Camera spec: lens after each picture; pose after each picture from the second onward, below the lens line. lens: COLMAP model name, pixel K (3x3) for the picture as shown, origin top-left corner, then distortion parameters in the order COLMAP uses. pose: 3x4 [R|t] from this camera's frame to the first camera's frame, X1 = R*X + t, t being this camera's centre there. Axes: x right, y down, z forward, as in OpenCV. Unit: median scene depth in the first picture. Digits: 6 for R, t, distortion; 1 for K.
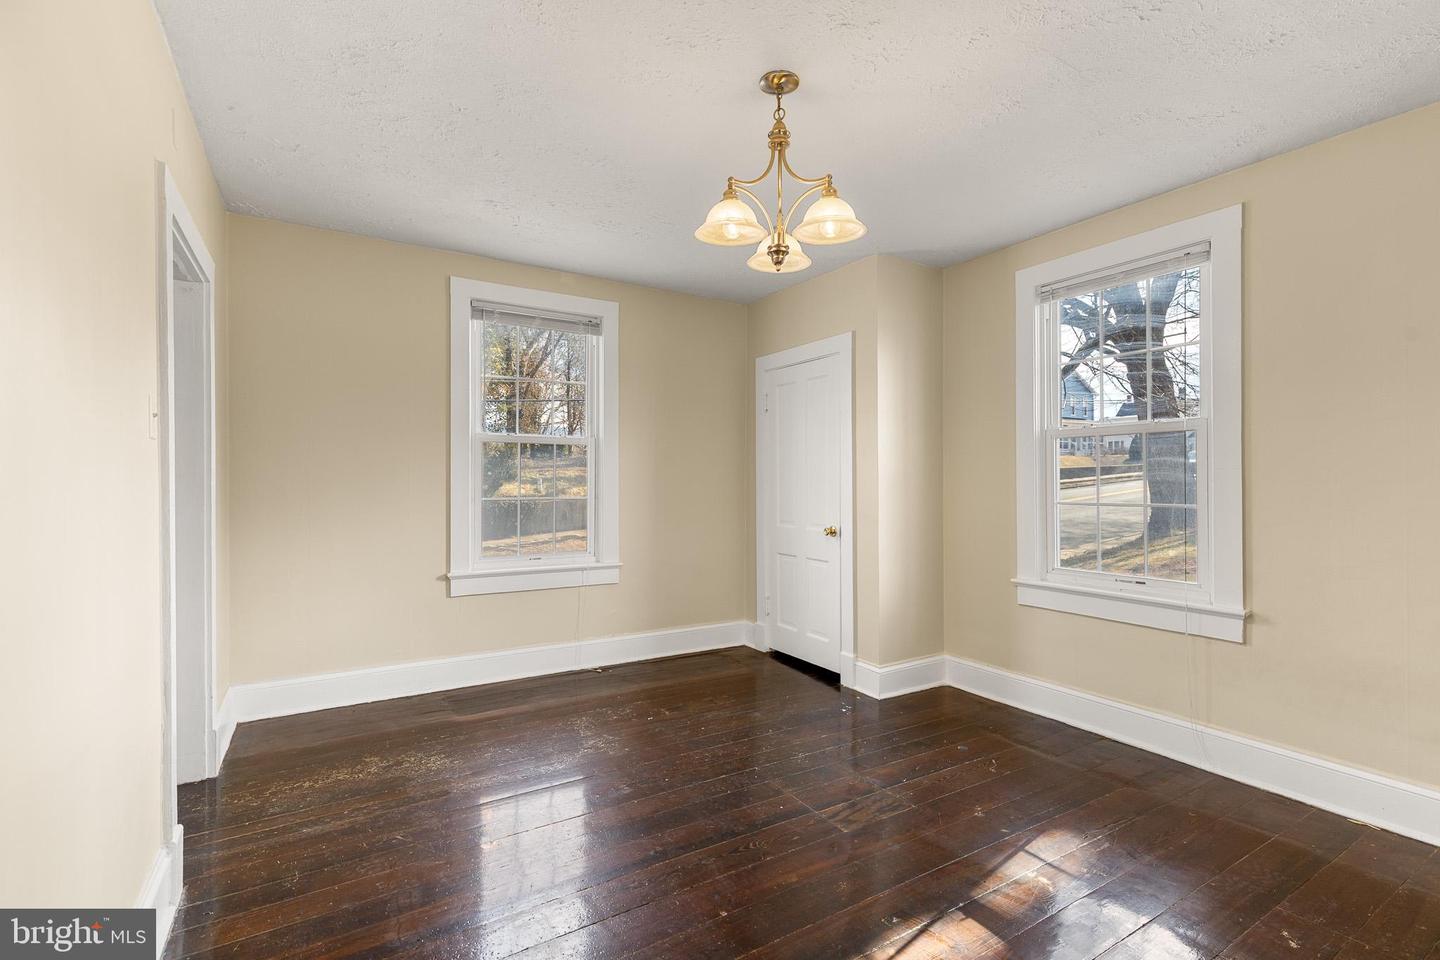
lens RADIAL K [[647.5, 0, 723.0], [0, 647.5, 476.0], [0, 0, 1]] dist [0.009059, -0.002701]
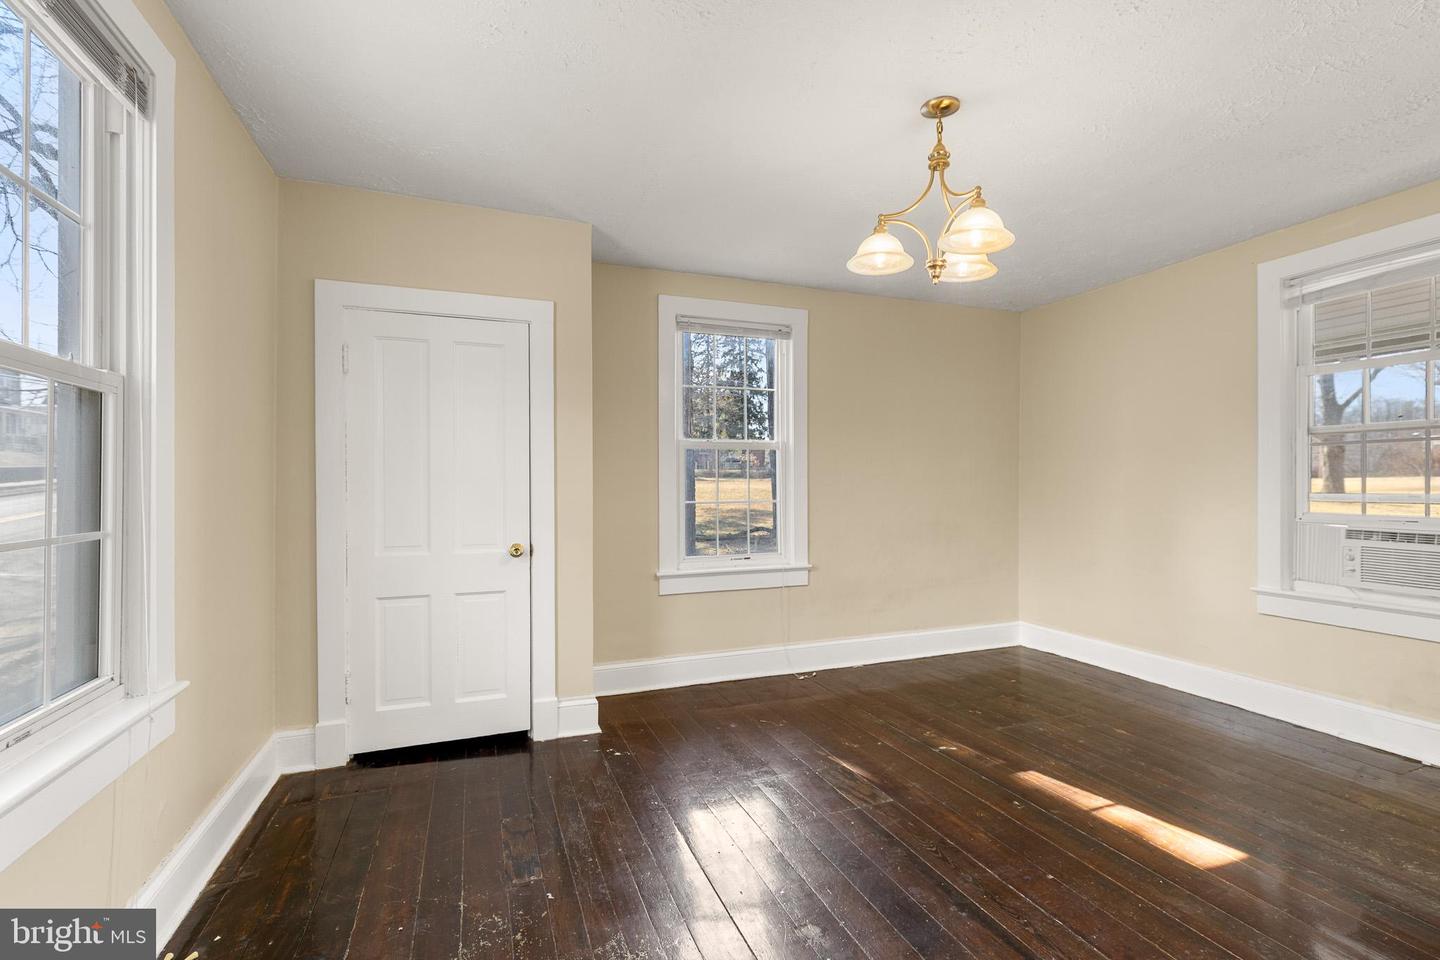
lens RADIAL K [[647.5, 0, 718.9], [0, 647.5, 479.2], [0, 0, 1]] dist [0.009059, -0.002701]
pose [[0.178921, 0.006364, 0.983843, -0.612986], [-0.005537, 0.999970, -0.005462, 0.004927], [-0.983848, -0.004470, 0.178951, 0.700974]]
